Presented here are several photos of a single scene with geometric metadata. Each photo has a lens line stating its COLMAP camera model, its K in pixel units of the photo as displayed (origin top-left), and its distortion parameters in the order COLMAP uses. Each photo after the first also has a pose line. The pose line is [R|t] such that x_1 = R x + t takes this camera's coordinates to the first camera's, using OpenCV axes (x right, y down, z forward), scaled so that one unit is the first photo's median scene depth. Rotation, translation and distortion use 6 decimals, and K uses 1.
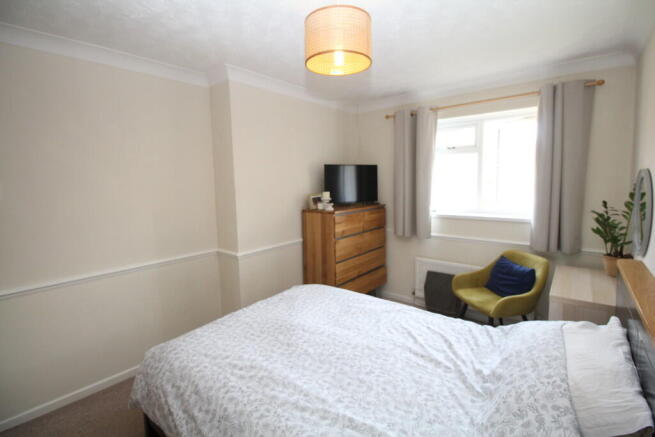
lens RADIAL K [[303.0, 0, 324.8], [0, 303.0, 208.4], [0, 0, 1]] dist [-0.000263, -0.016566]
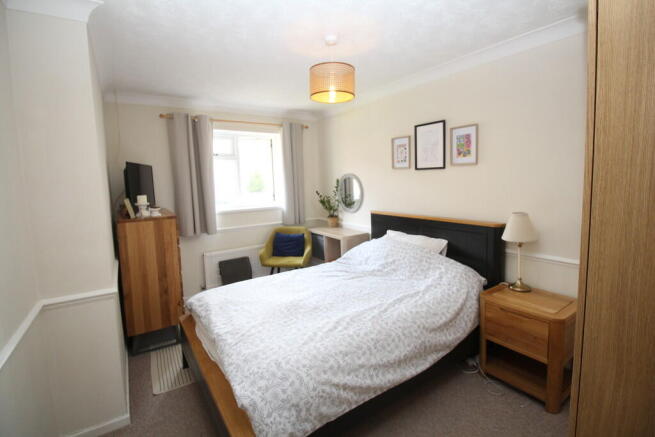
lens RADIAL K [[303.0, 0, 324.8], [0, 303.0, 208.4], [0, 0, 1]] dist [-0.000263, -0.016566]
pose [[0.287234, -0.084521, 0.954124, -1.267423], [0.111438, 0.992284, 0.054353, -0.018507], [-0.951356, 0.090714, 0.294437, 0.569055]]
